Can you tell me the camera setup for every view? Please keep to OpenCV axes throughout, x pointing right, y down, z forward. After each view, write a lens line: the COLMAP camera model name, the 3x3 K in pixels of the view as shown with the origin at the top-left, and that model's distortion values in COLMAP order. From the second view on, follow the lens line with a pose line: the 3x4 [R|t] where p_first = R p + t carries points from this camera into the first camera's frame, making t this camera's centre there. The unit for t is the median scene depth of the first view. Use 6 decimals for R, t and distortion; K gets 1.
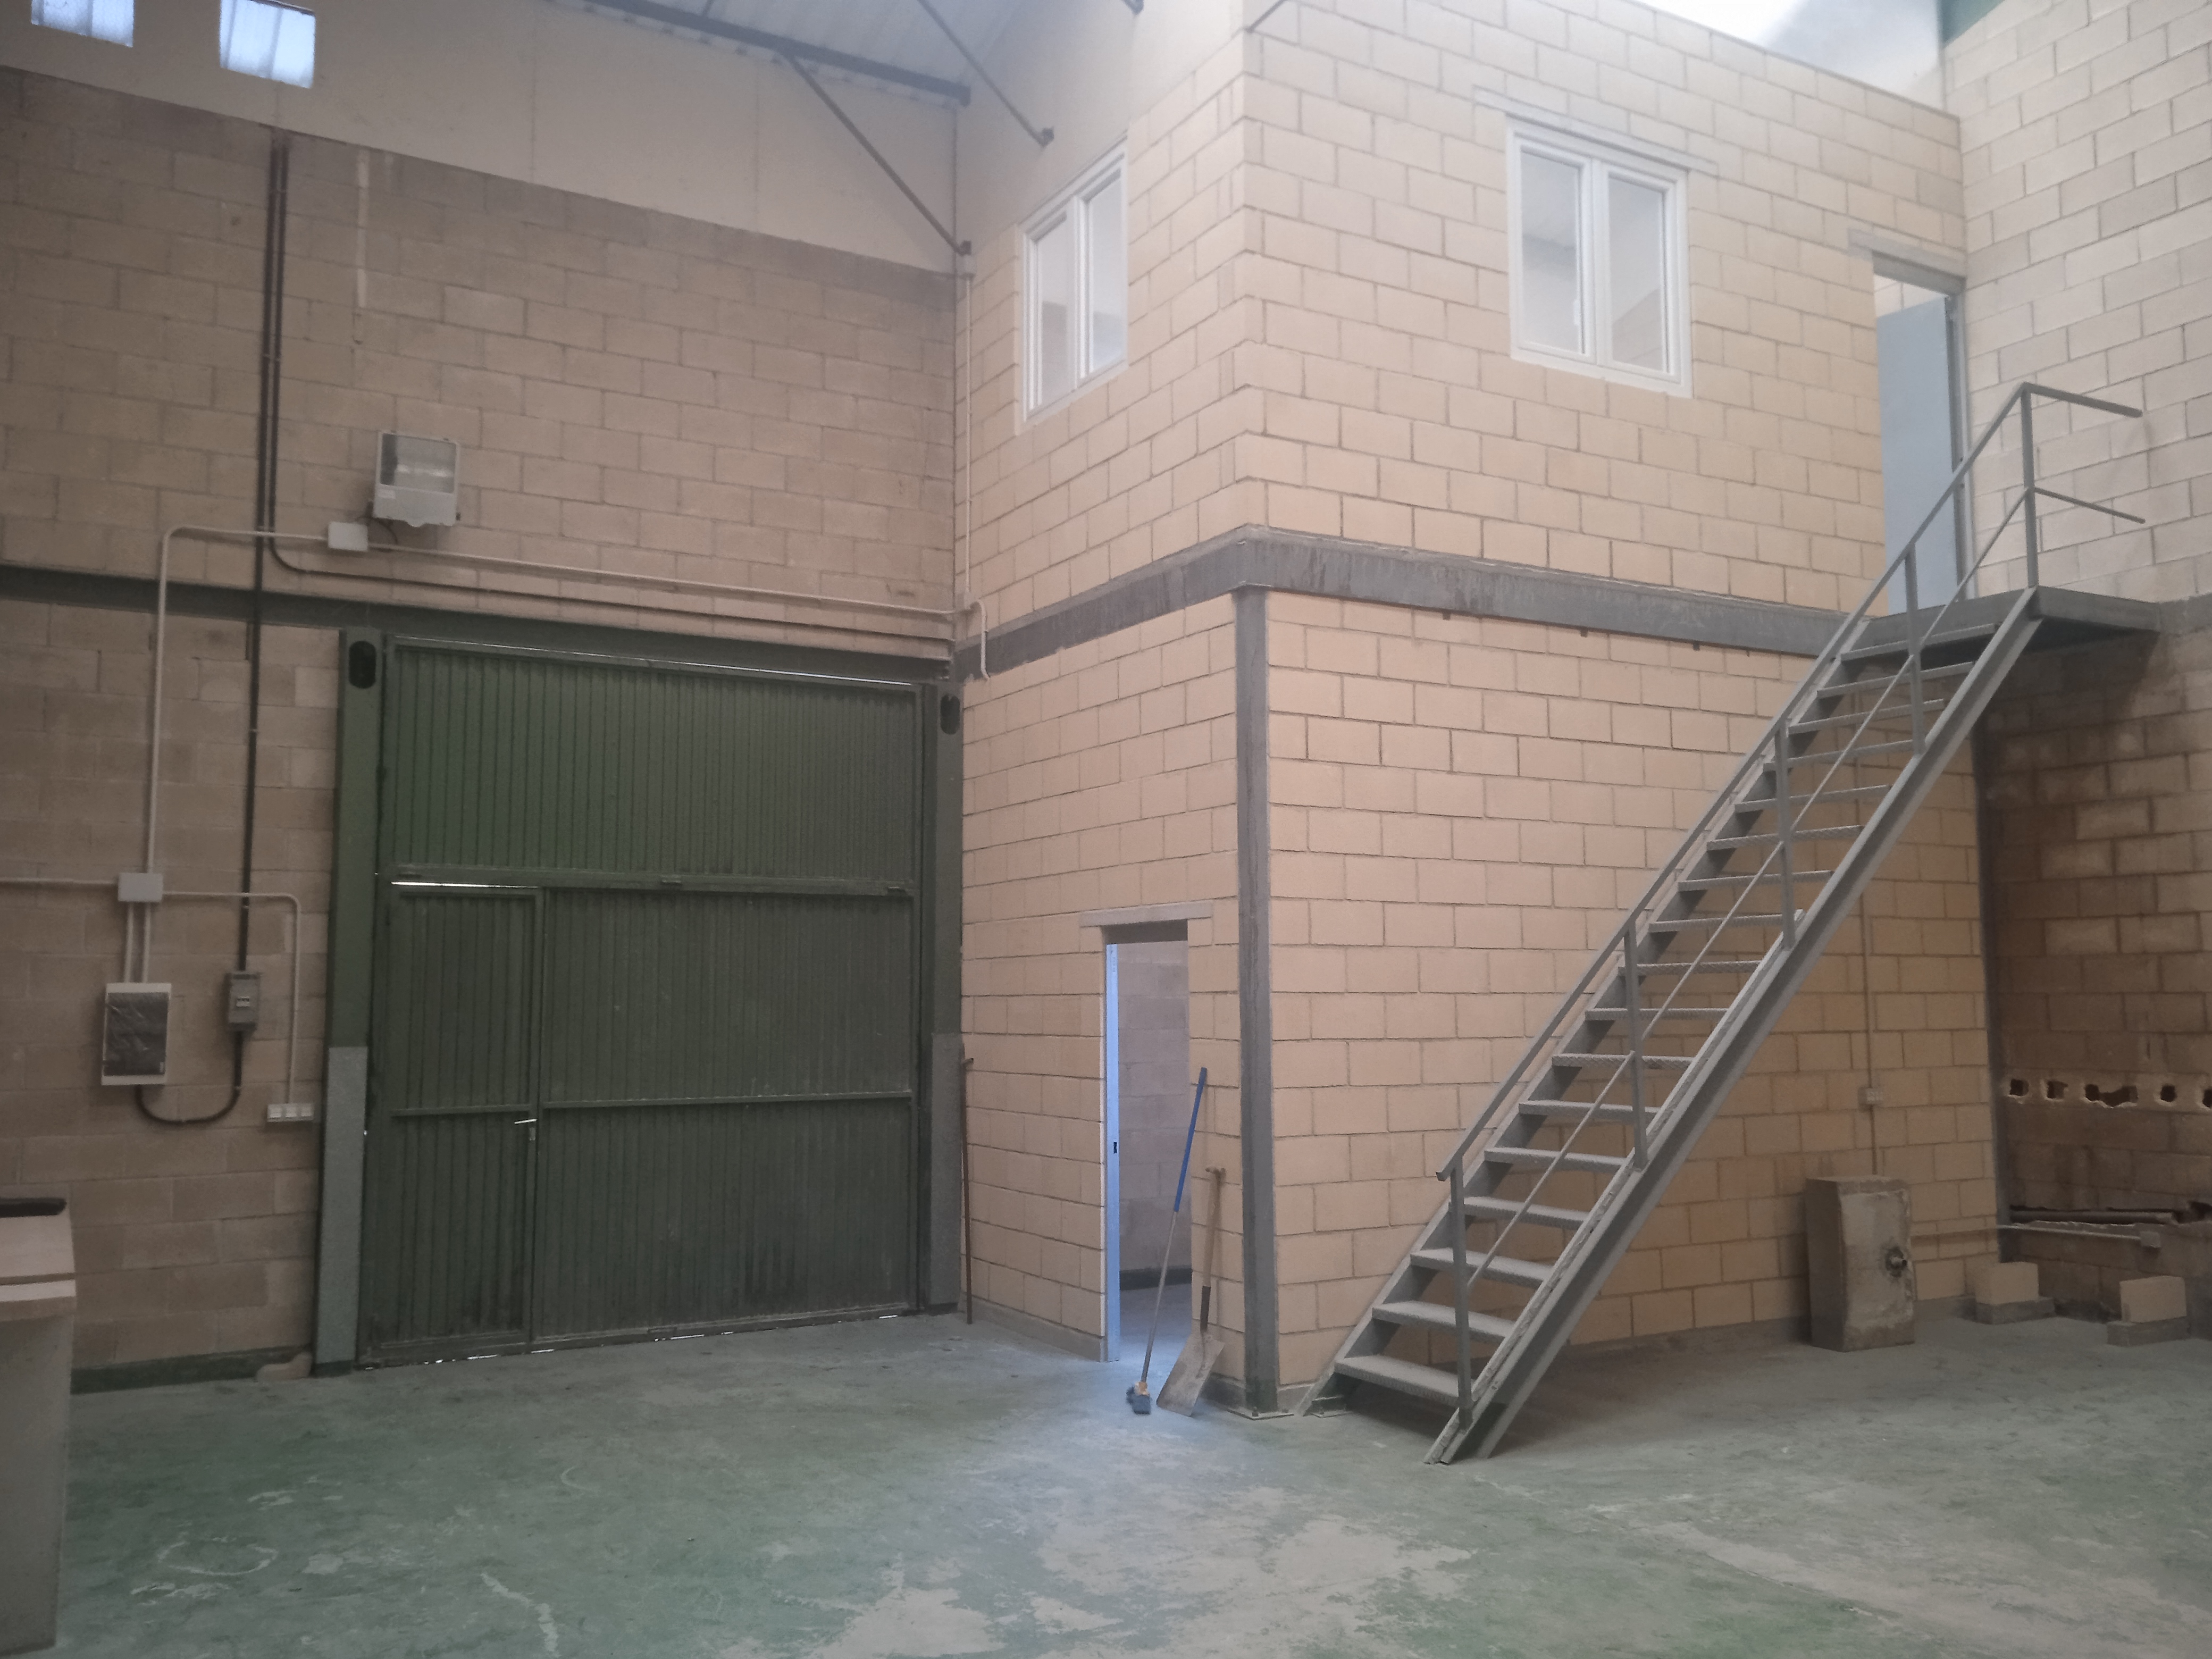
lens RADIAL K [[1824.5, 0, 1102.0], [0, 1824.5, 815.0], [0, 0, 1]] dist [0.057701, -0.065128]
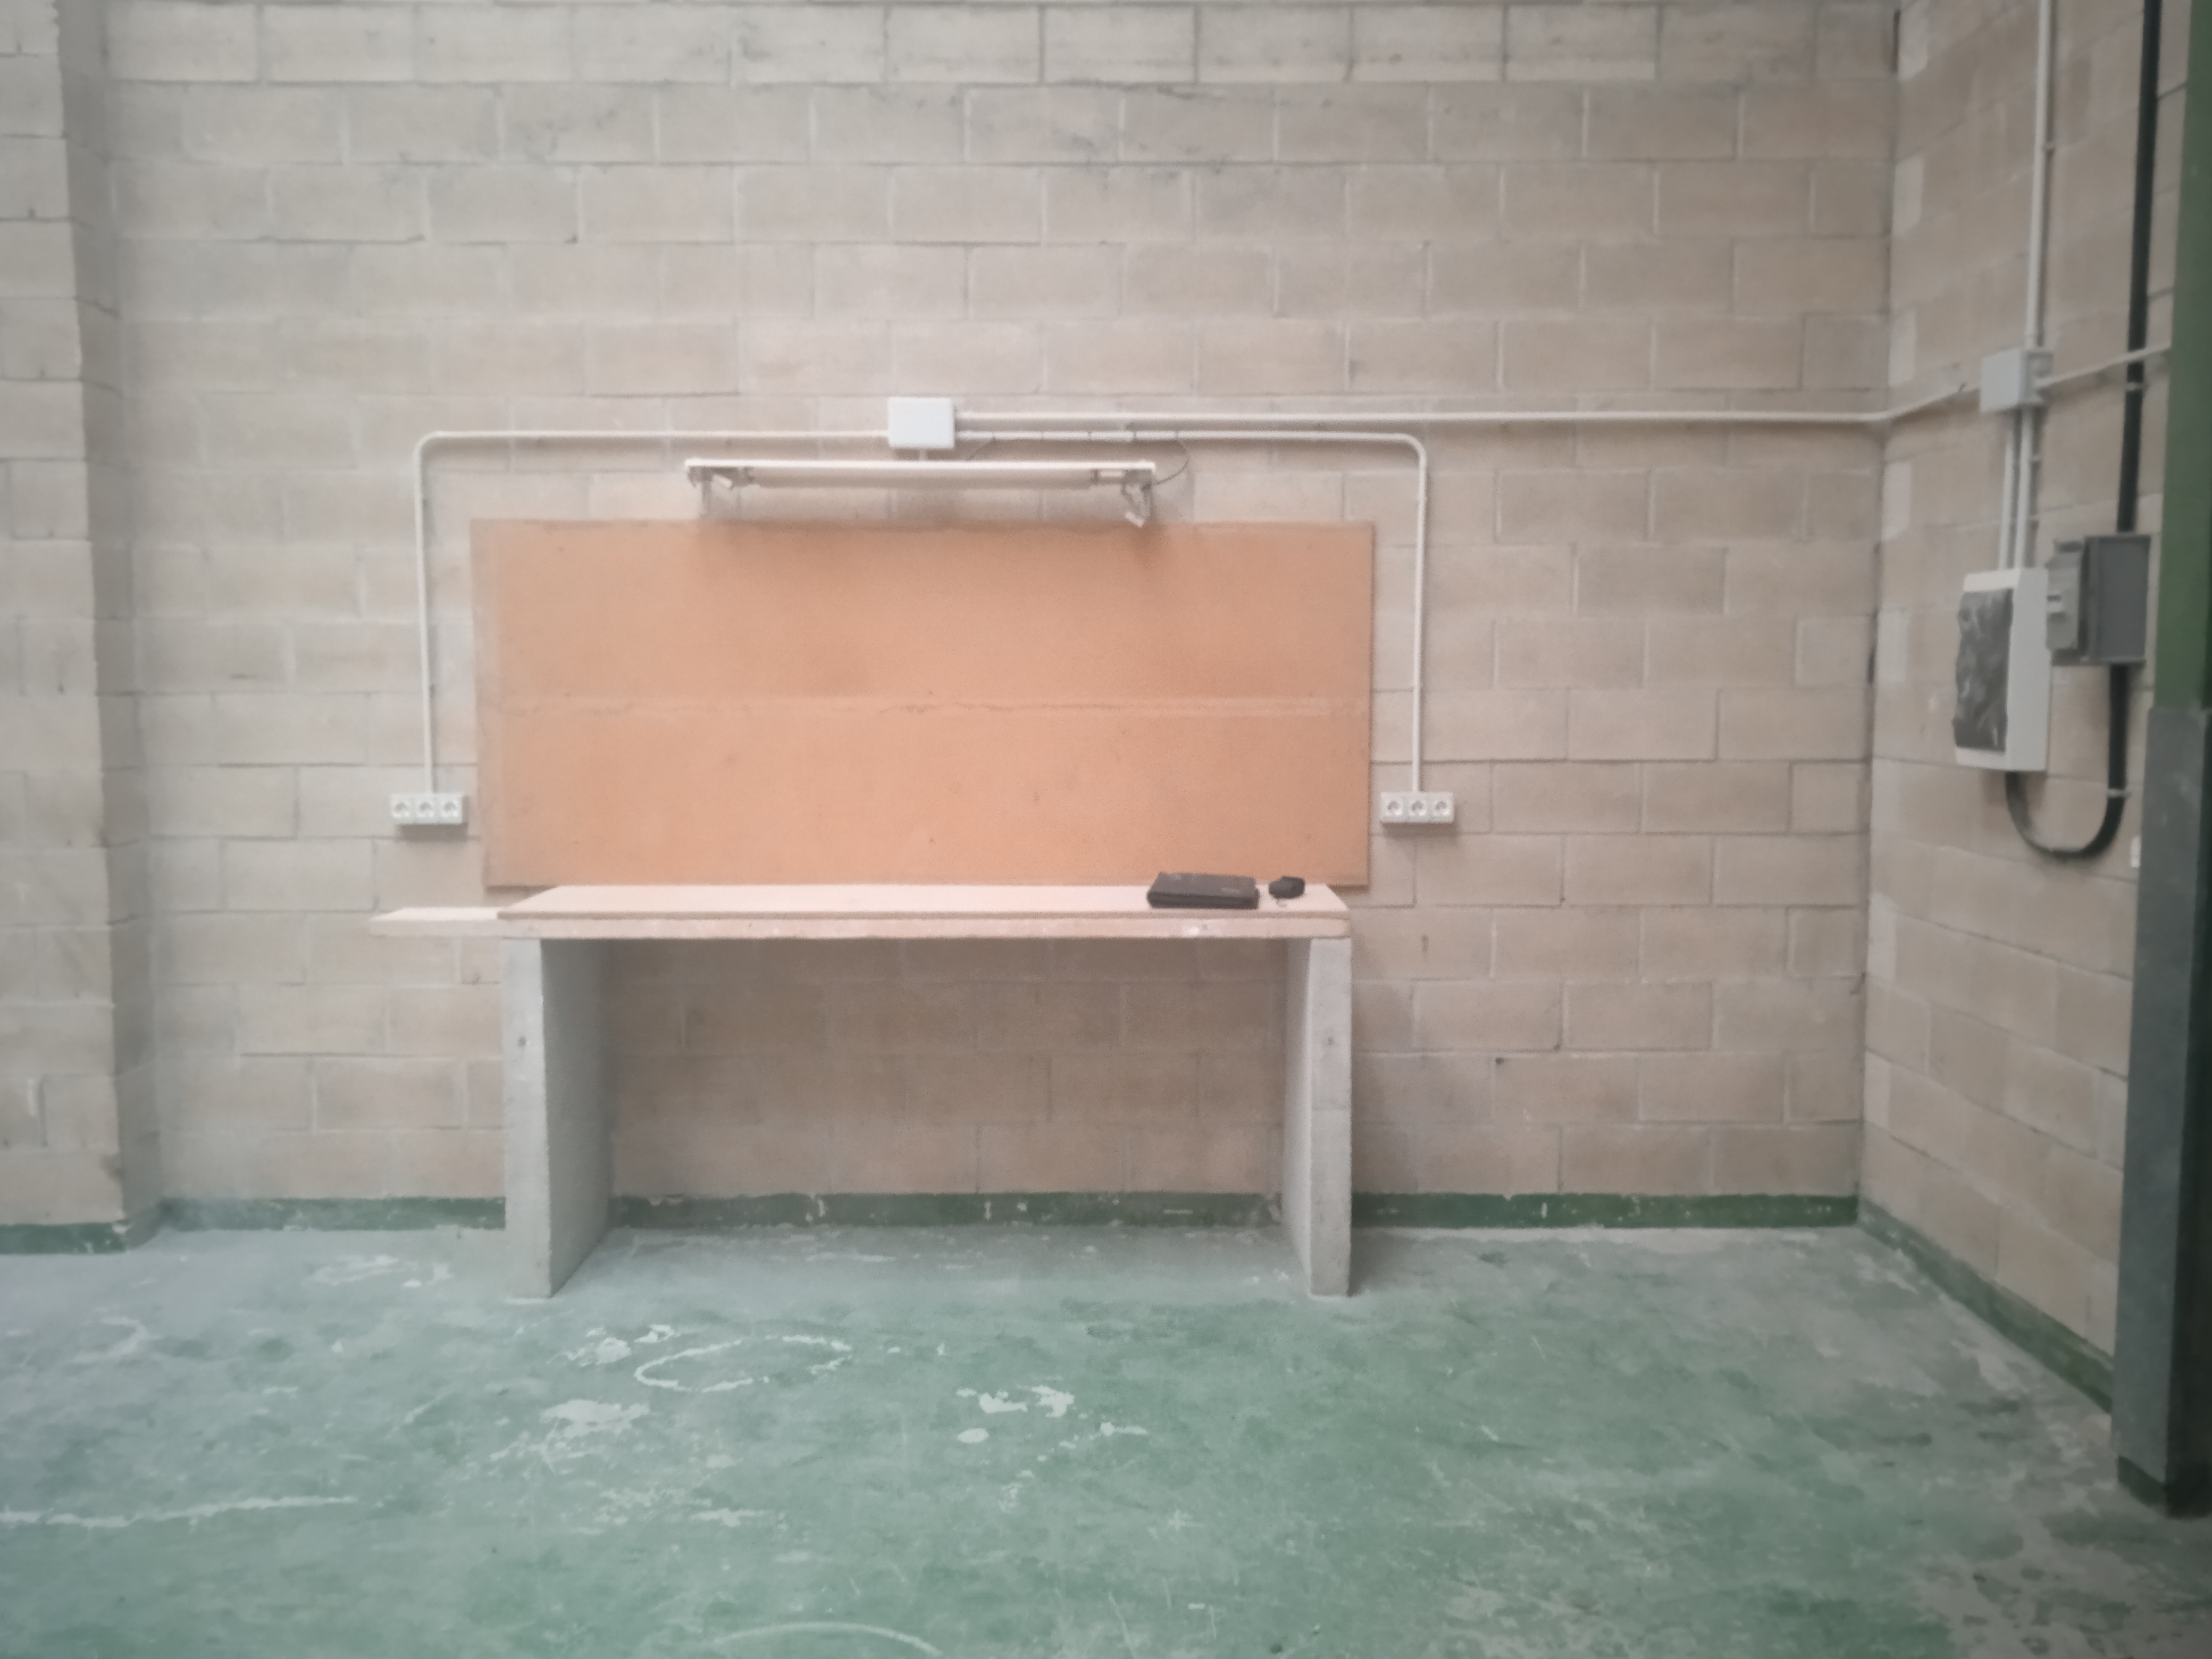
lens RADIAL K [[1824.5, 0, 1126.4], [0, 1824.5, 828.9], [0, 0, 1]] dist [0.057701, -0.065128]
pose [[-0.499878, 0.081637, -0.862240, 0.040747], [0.089281, 0.995101, 0.042456, 0.108604], [0.861482, -0.055759, -0.504718, 0.957791]]
